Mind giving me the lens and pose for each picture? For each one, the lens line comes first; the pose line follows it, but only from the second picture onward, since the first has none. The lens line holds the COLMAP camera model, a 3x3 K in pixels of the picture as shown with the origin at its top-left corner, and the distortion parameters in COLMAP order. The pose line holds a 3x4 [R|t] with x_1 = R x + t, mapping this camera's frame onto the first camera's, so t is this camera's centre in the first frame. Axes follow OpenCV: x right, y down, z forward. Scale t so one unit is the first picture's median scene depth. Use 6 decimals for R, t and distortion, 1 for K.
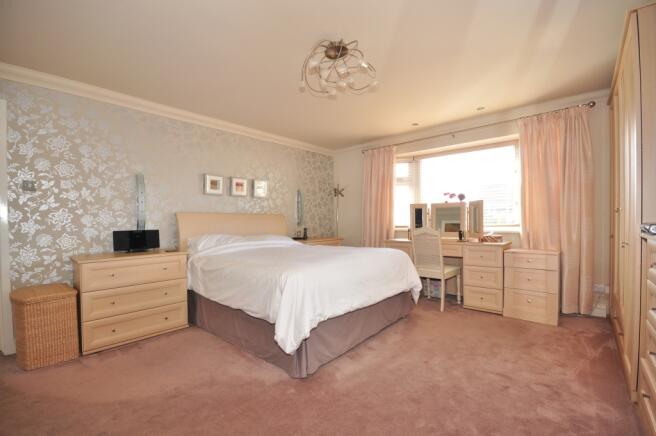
lens RADIAL K [[287.7, 0, 326.0], [0, 287.7, 221.4], [0, 0, 1]] dist [0.000911, -0.005783]
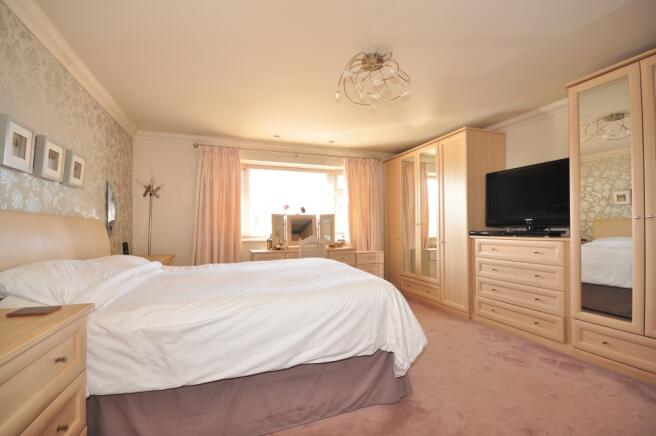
lens RADIAL K [[287.7, 0, 330.0], [0, 287.7, 224.3], [0, 0, 1]] dist [0.000911, -0.005783]
pose [[0.472310, 0.020385, 0.881197, -0.684844], [0.004753, 0.999659, -0.025673, 0.002661], [-0.881420, 0.016314, 0.472052, 0.501802]]
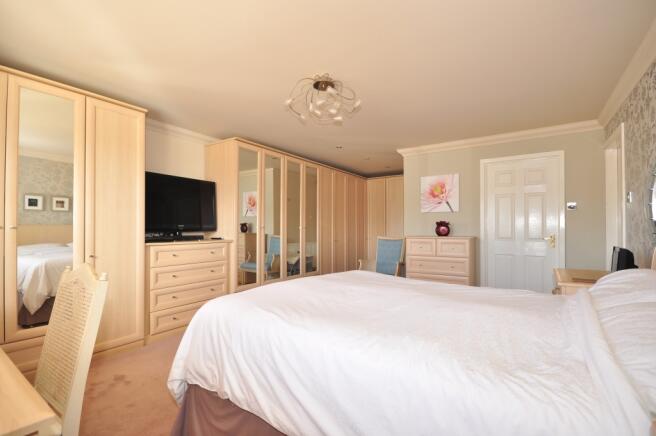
lens RADIAL K [[298.9, 0, 328.1], [0, 298.9, 222.9], [0, 0, 1]] dist [0.004843, -0.001019]
pose [[-0.992989, 0.011885, -0.117608, 0.128015], [0.013615, 0.999810, -0.013920, -0.024479], [0.117420, -0.015423, -0.992963, 1.624841]]
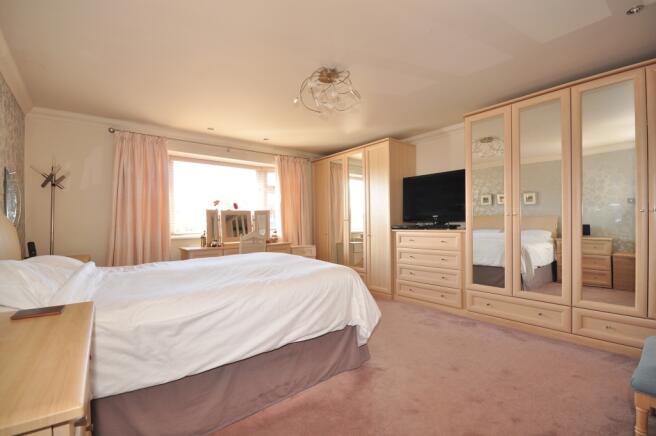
lens RADIAL K [[287.7, 0, 330.2], [0, 287.7, 224.1], [0, 0, 1]] dist [0.000911, -0.005783]
pose [[0.167469, 0.009512, 0.985831, -0.813841], [0.014919, 0.999815, -0.012181, 0.007664], [-0.985764, 0.016747, 0.167296, 0.614658]]
